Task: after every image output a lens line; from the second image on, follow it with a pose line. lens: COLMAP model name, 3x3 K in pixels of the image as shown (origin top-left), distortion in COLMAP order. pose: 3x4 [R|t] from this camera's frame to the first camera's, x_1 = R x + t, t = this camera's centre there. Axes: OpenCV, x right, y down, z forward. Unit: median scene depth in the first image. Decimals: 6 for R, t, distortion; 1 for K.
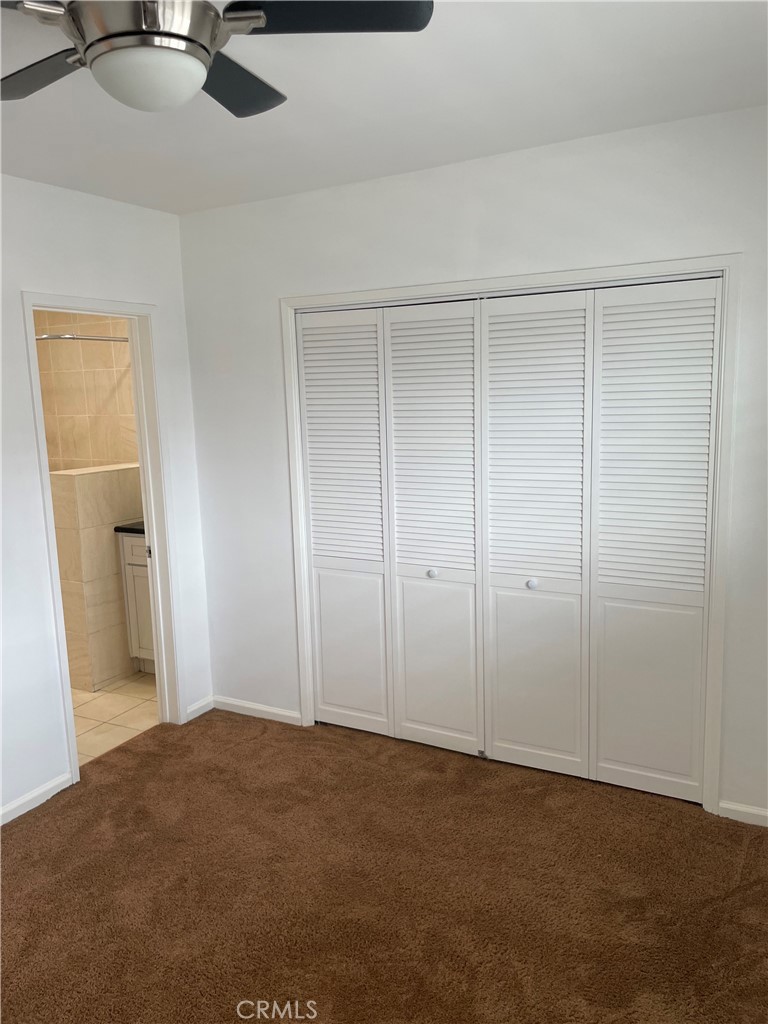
lens RADIAL K [[778.4, 0, 380.5], [0, 778.4, 508.0], [0, 0, 1]] dist [0.075014, -0.074676]
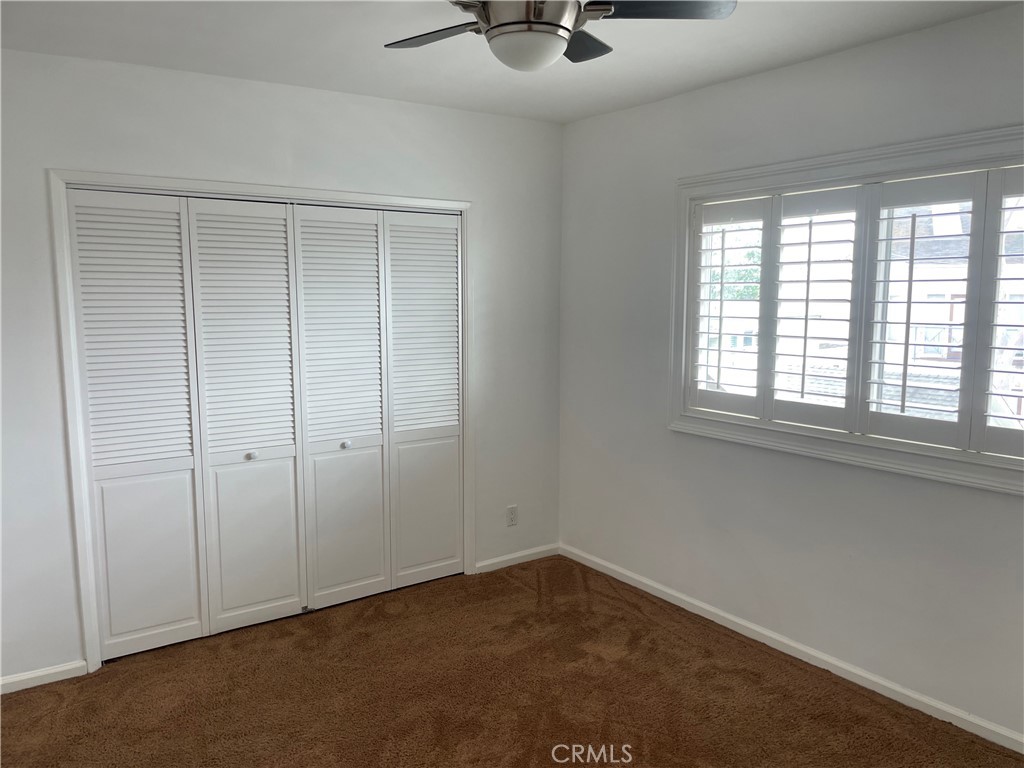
lens RADIAL K [[778.4, 0, 509.7], [0, 778.4, 380.7], [0, 0, 1]] dist [0.075014, -0.074676]
pose [[0.454162, -0.073296, 0.887899, -0.726676], [0.126680, 0.991797, 0.017075, 0.010307], [-0.881867, 0.104724, 0.459722, 0.204634]]
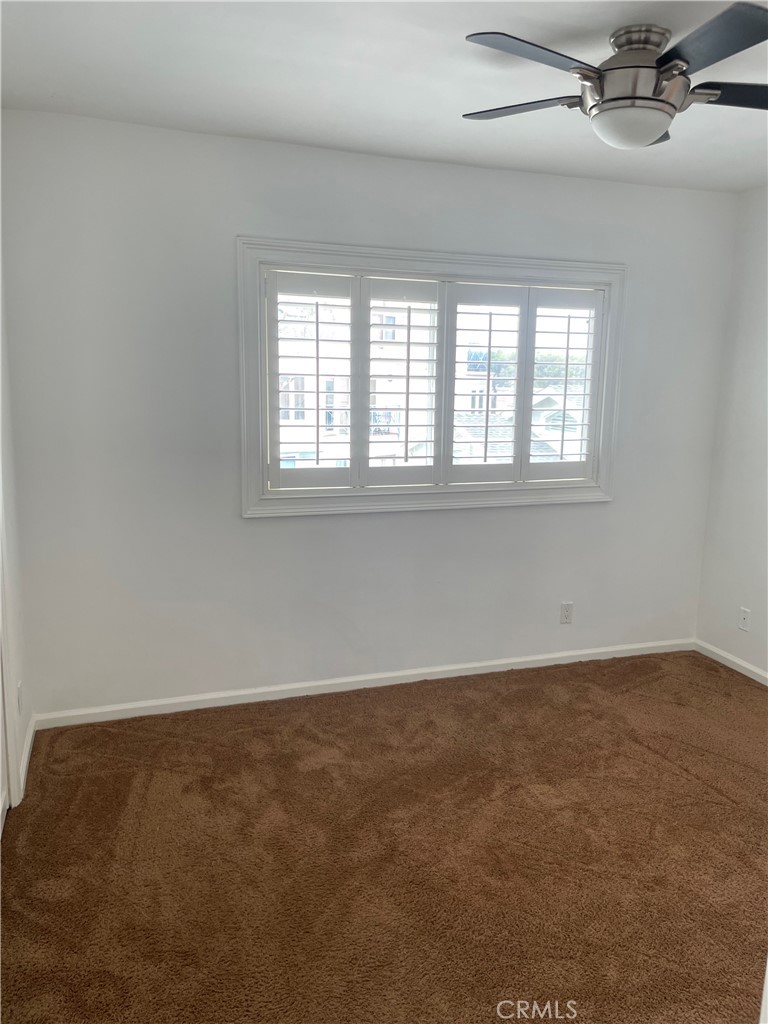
lens RADIAL K [[778.4, 0, 407.1], [0, 778.4, 512.4], [0, 0, 1]] dist [0.075014, -0.074676]
pose [[-0.737587, -0.098962, 0.667961, -0.458663], [0.107240, 0.959480, 0.260571, -0.125166], [-0.666682, 0.263826, -0.697087, 1.116842]]
